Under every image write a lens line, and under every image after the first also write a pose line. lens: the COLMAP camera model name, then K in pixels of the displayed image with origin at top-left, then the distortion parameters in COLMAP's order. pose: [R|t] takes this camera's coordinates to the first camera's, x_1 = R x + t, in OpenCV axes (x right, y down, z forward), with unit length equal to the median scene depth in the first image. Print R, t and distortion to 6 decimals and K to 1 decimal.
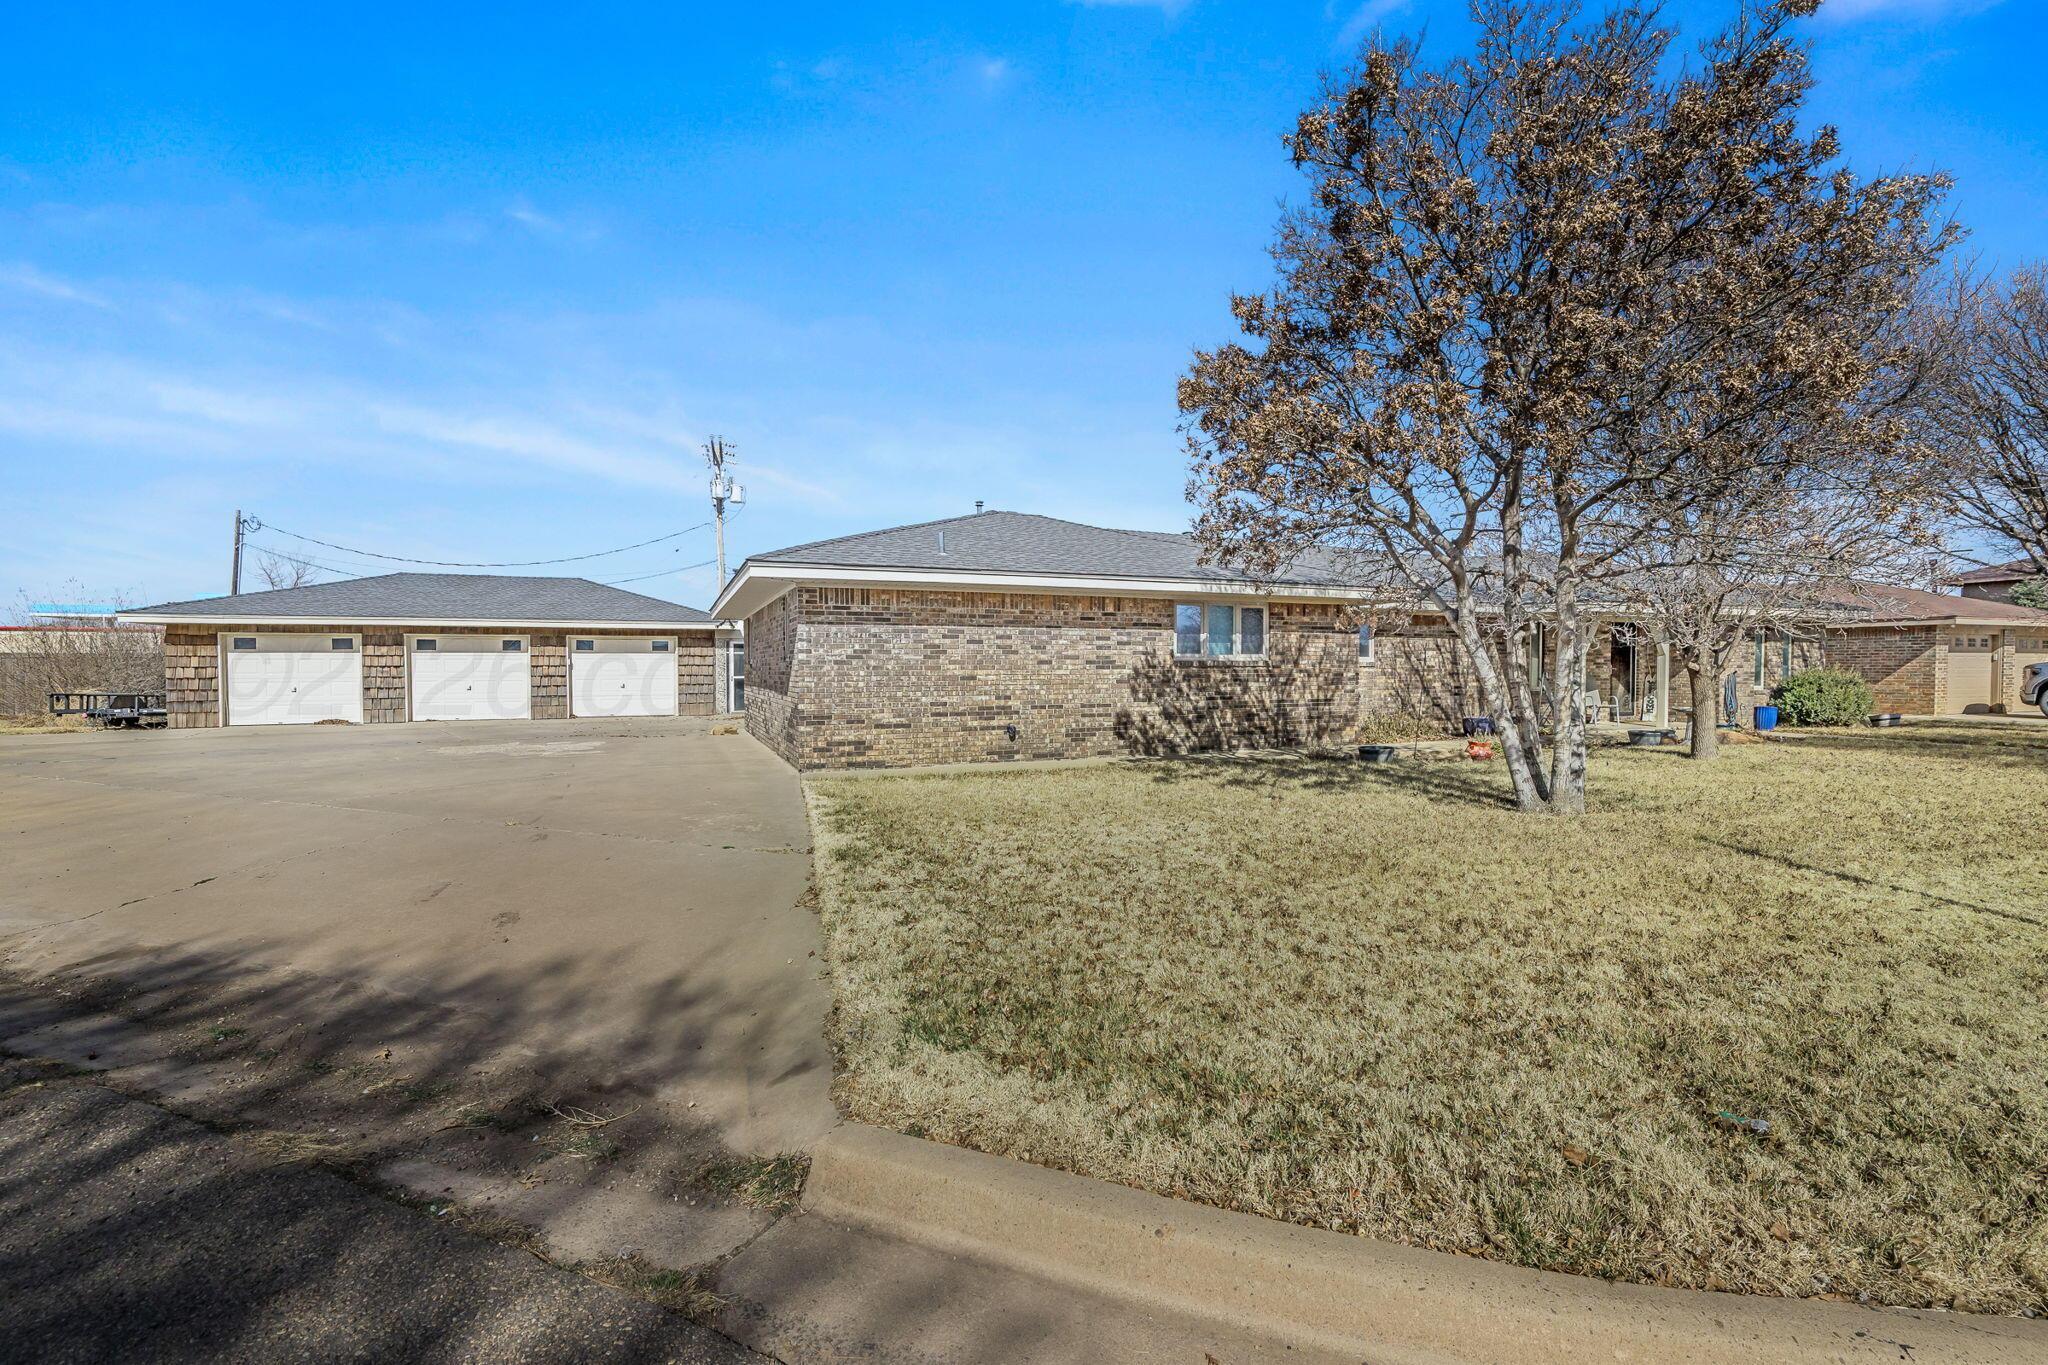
lens RADIAL K [[992.6, 0, 1025.1], [0, 992.6, 768.0], [0, 0, 1]] dist [-0.001523, -0.000253]
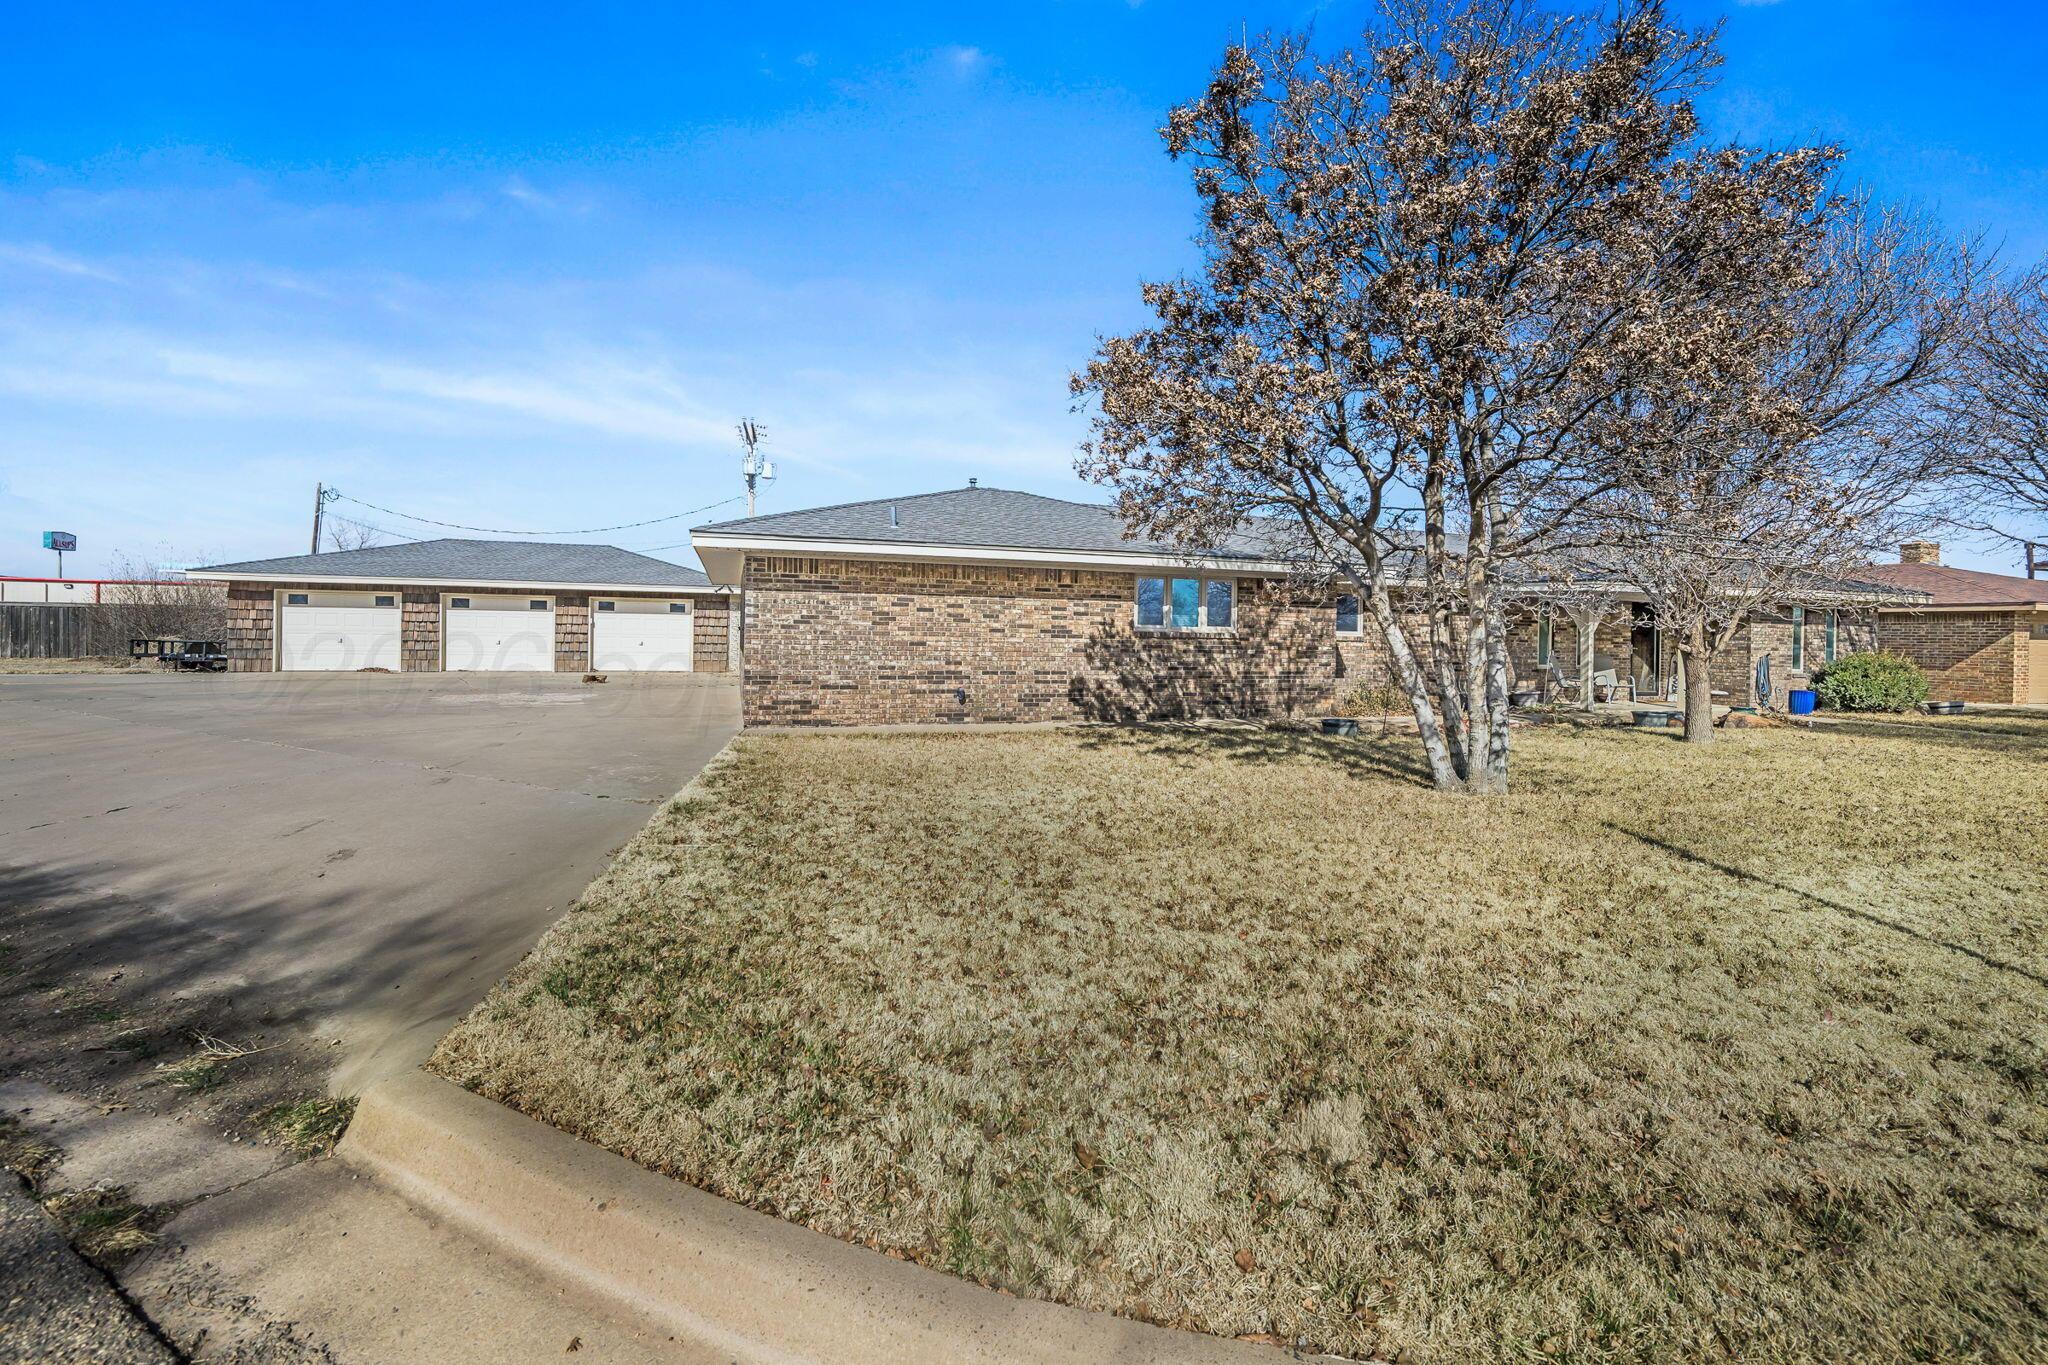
lens RADIAL K [[931.2, 0, 1023.0], [0, 931.2, 701.5], [0, 0, 1]] dist [-0.002756, -0.000517]
pose [[0.994514, 0.028662, -0.100602, 0.144596], [-0.031397, 0.999176, -0.025706, -0.006324], [0.099782, 0.028723, 0.994595, 0.022148]]
